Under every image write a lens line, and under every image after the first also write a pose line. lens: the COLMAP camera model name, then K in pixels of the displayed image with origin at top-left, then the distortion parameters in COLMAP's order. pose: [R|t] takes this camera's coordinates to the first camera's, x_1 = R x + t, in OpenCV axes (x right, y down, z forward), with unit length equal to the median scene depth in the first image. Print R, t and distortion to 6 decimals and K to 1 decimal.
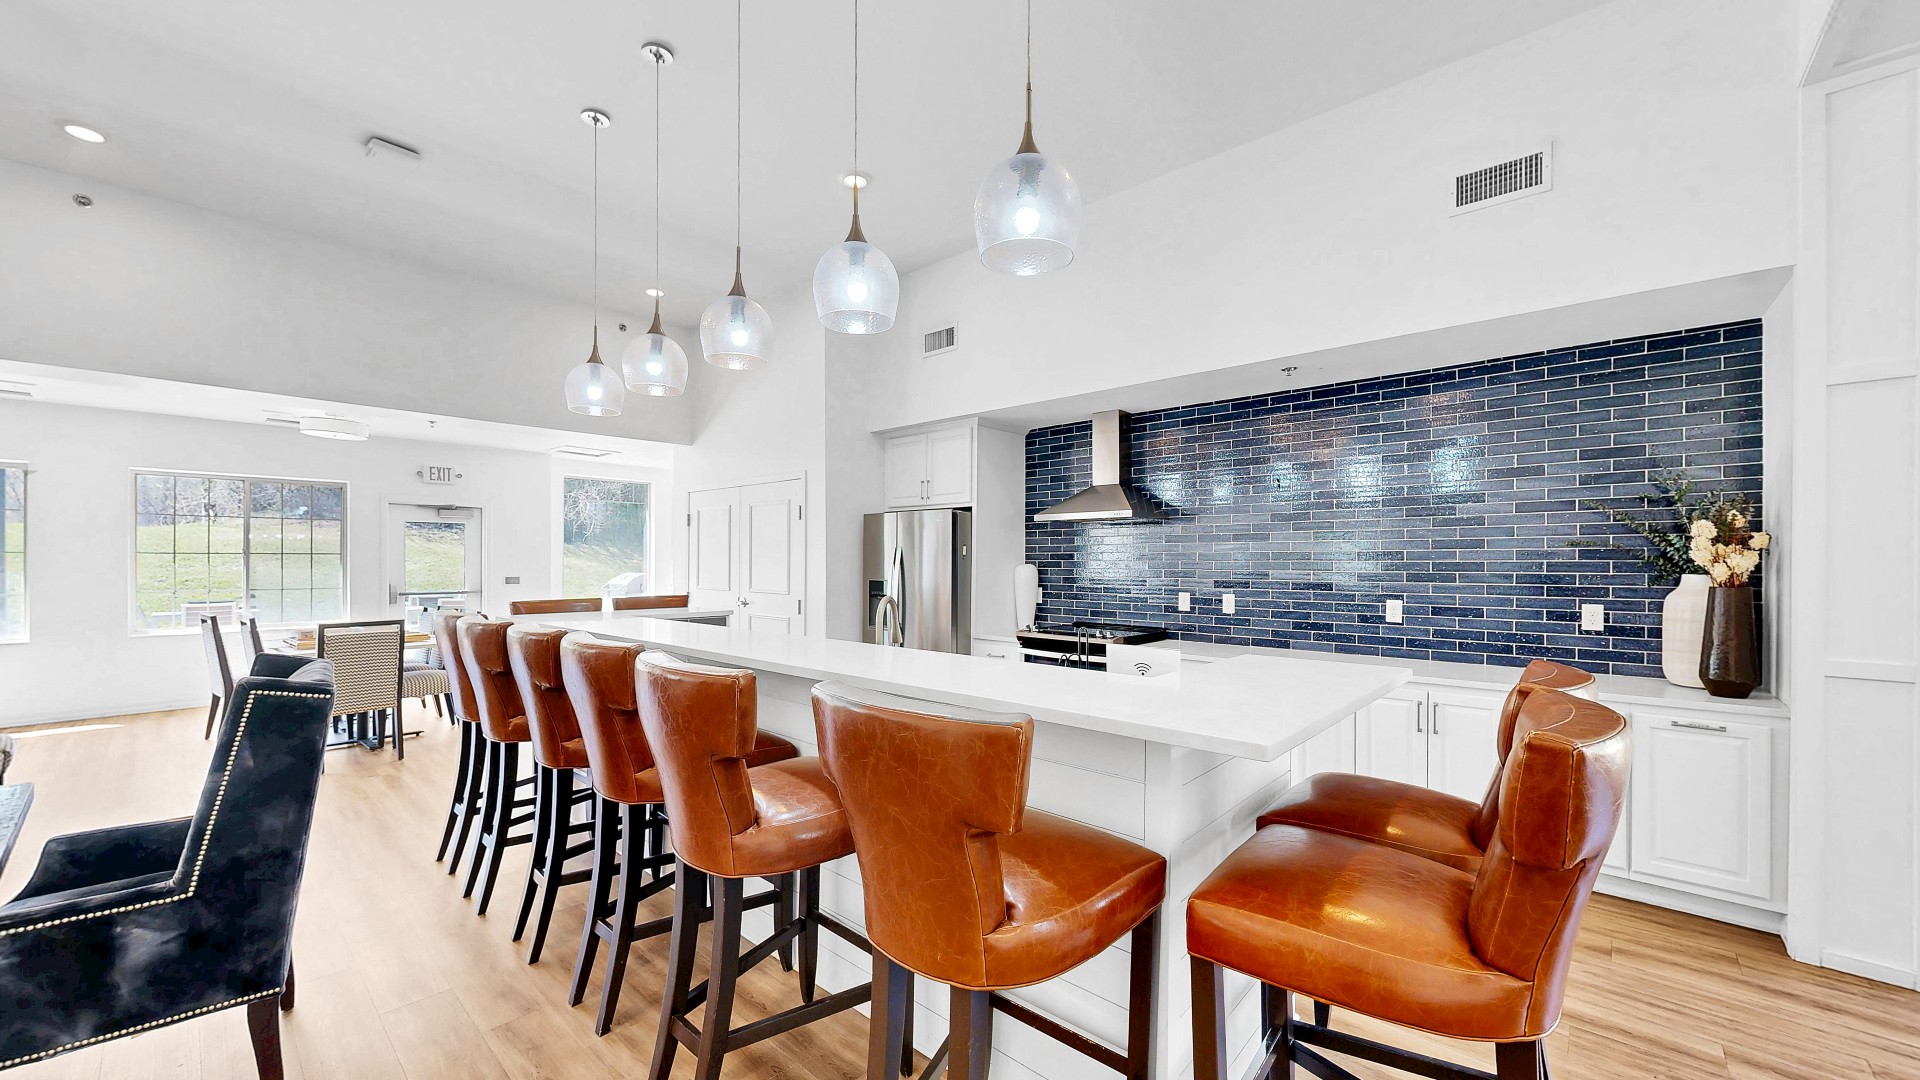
lens RADIAL K [[729.2, 0, 962.6], [0, 729.2, 554.3], [0, 0, 1]] dist [0.001324, 0.000691]
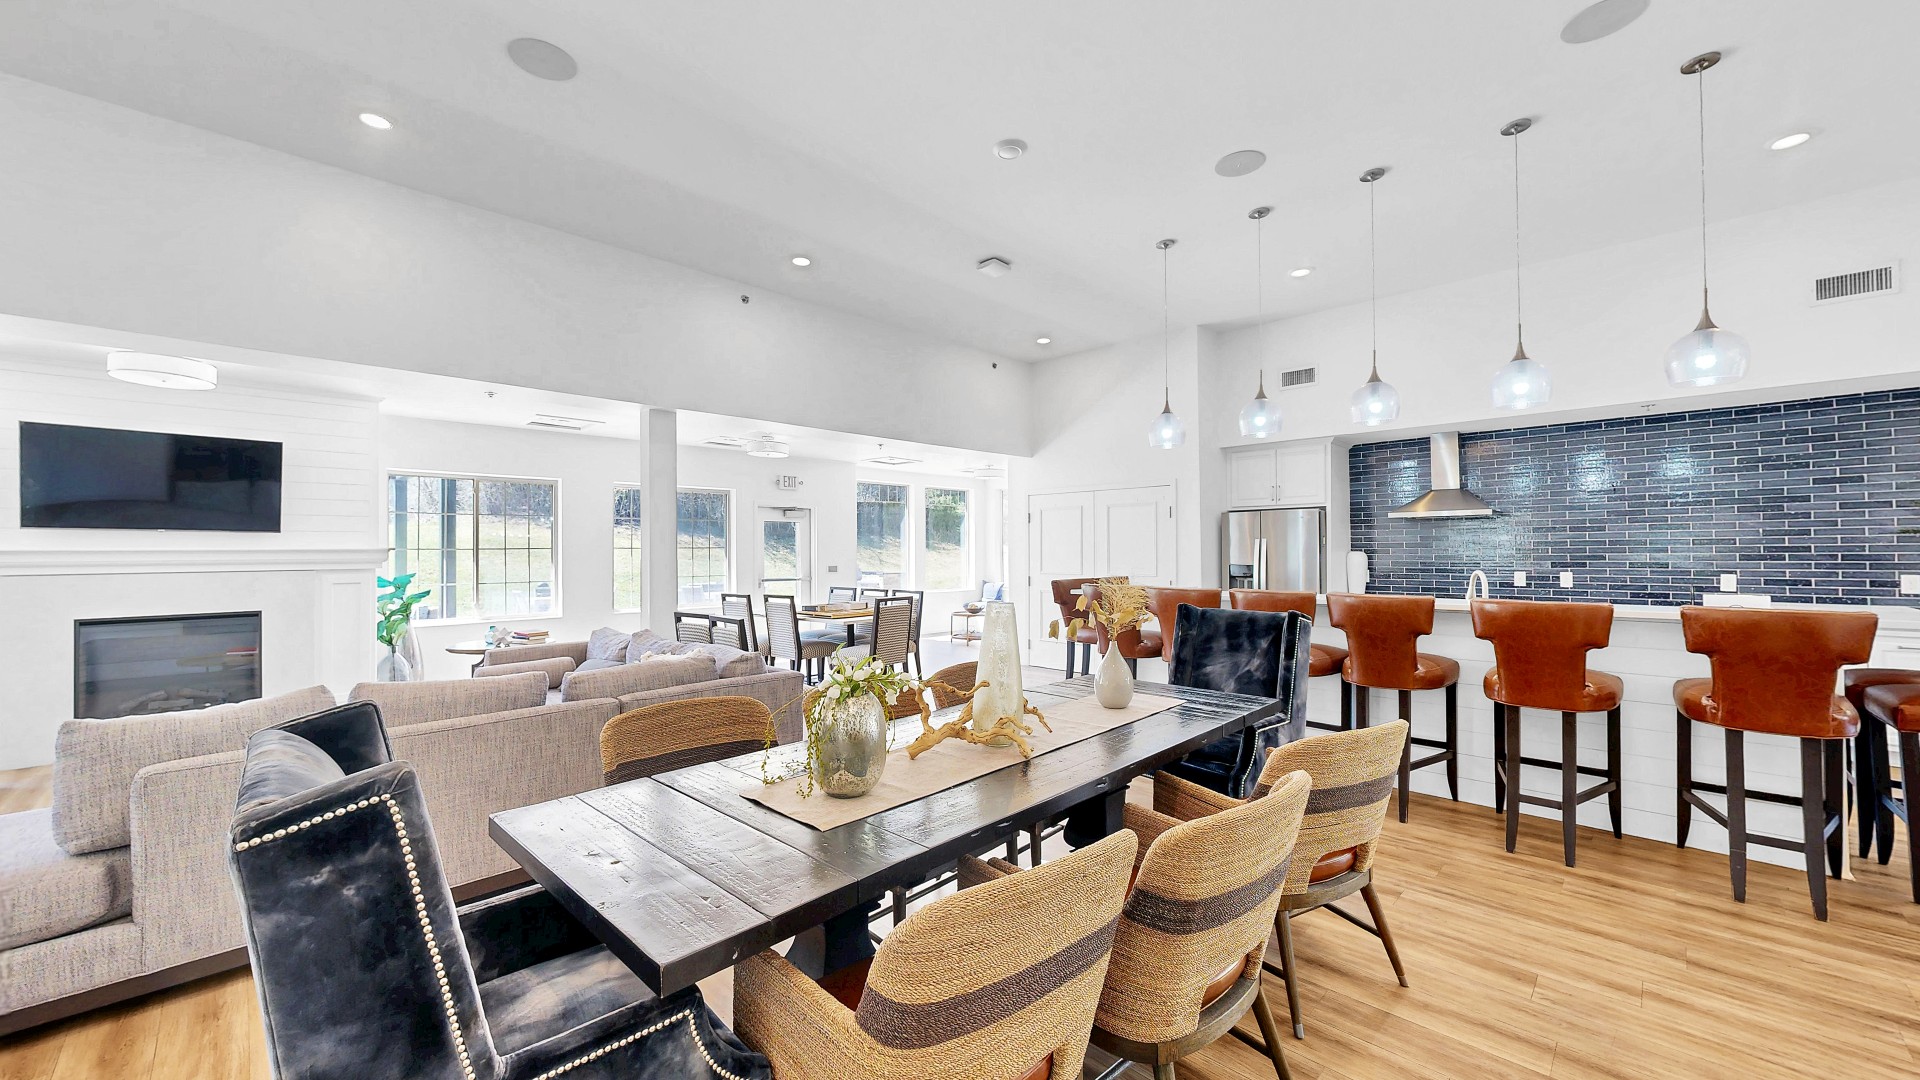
lens RADIAL K [[729.2, 0, 970.1], [0, 729.2, 534.2], [0, 0, 1]] dist [0.001324, 0.000691]
pose [[0.999087, -0.009111, -0.041730, -0.648891], [0.008443, 0.999834, -0.016143, -0.001696], [0.041871, 0.015776, 0.998998, -0.352410]]
